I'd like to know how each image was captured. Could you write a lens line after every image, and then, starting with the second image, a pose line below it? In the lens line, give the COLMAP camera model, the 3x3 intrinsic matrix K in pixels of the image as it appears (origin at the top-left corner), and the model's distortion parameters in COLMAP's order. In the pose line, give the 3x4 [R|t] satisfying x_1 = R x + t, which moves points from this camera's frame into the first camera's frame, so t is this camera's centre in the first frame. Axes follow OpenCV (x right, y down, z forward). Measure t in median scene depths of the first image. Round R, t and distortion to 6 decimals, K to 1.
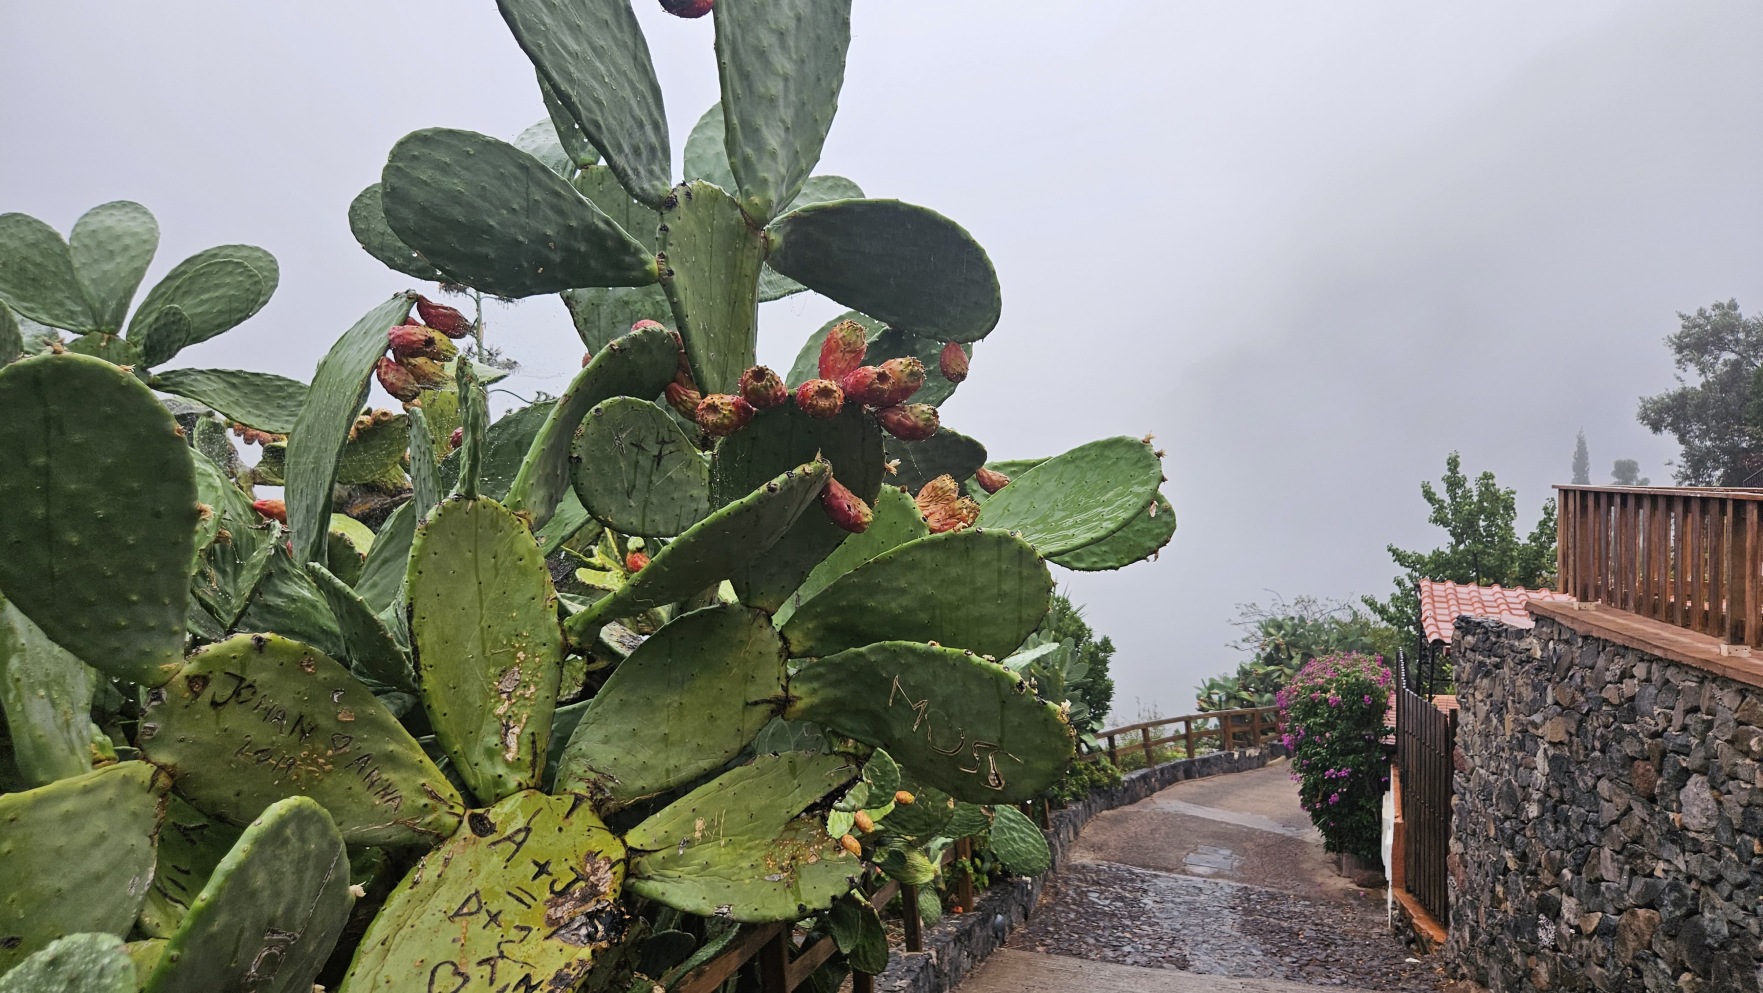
lens RADIAL K [[1193.9, 0, 881.5], [0, 1193.9, 496.5], [0, 0, 1]] dist [0.061182, -0.042767]
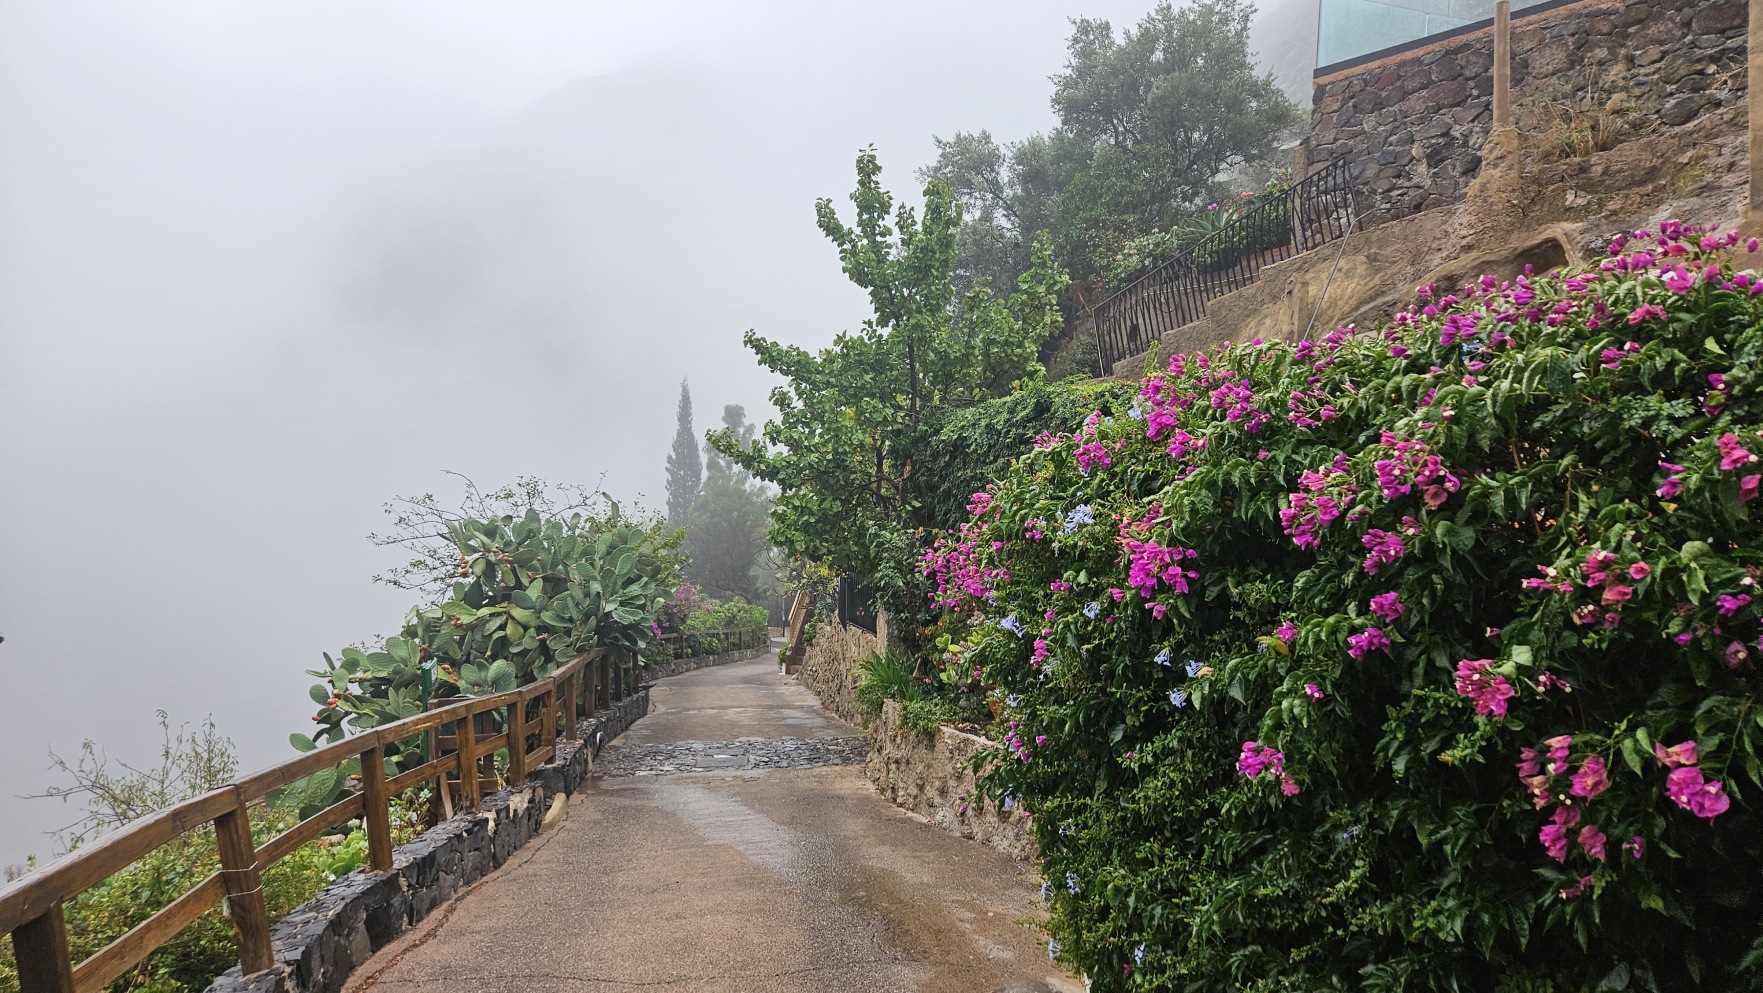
lens RADIAL K [[1193.9, 0, 881.5], [0, 1193.9, 496.5], [0, 0, 1]] dist [0.061182, -0.042767]
pose [[0.730321, -0.007229, 0.683066, 0.110362], [0.005323, 0.999974, 0.004892, 0.095563], [-0.683084, 0.000063, 0.730340, 0.539279]]
